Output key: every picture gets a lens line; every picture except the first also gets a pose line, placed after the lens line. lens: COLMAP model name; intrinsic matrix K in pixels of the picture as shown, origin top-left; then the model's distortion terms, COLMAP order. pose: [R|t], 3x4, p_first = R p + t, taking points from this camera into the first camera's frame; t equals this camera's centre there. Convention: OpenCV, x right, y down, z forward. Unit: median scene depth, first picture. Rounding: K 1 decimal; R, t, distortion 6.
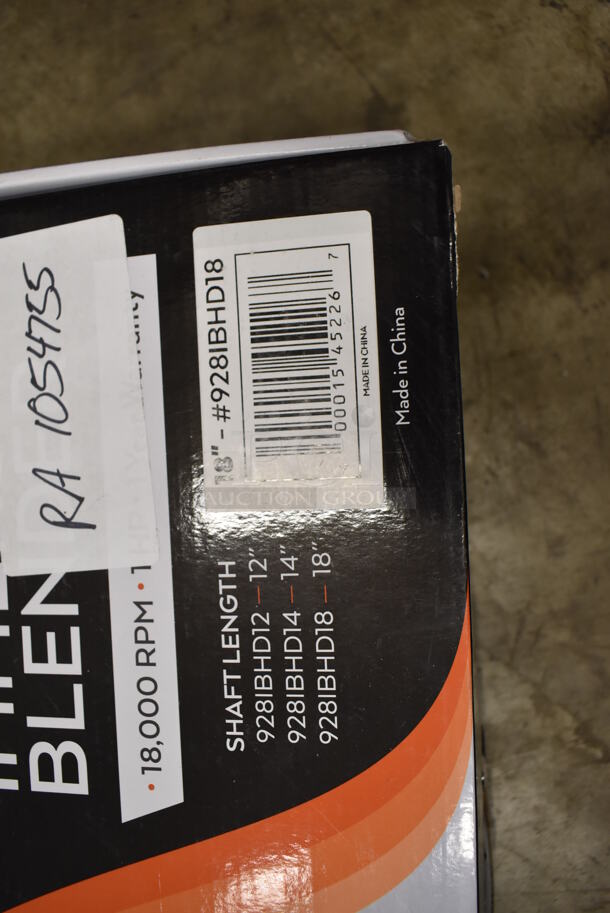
lens RADIAL K [[715.3, 0, 278.5], [0, 715.3, 458.2], [0, 0, 1]] dist [-0.106367, 0.014821]
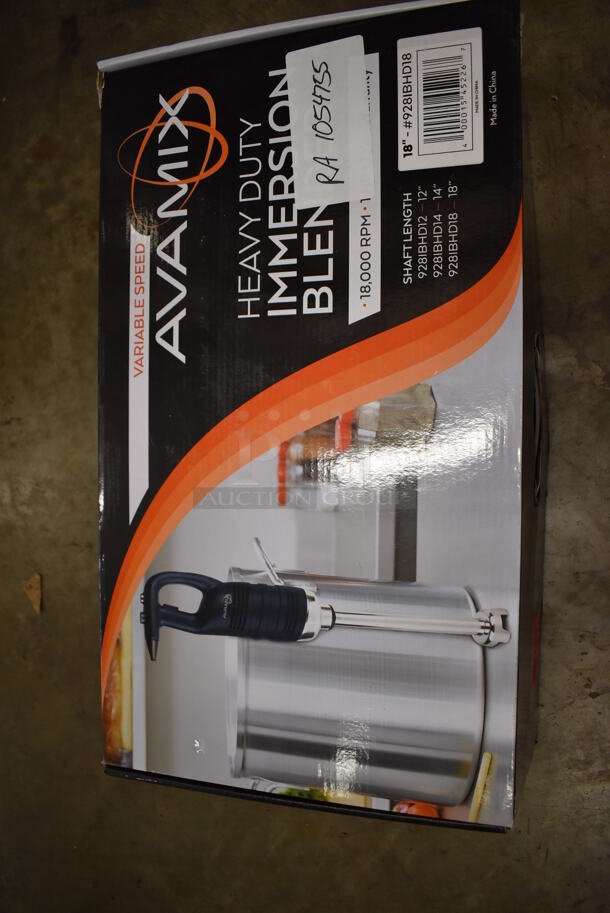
lens RADIAL K [[715.3, 0, 278.5], [0, 715.3, 458.2], [0, 0, 1]] dist [-0.106367, 0.014821]
pose [[0.986249, 0.053875, -0.156237, -0.080848], [-0.045066, 0.997217, 0.059391, 0.812016], [0.159002, -0.051533, 0.985932, -1.145777]]
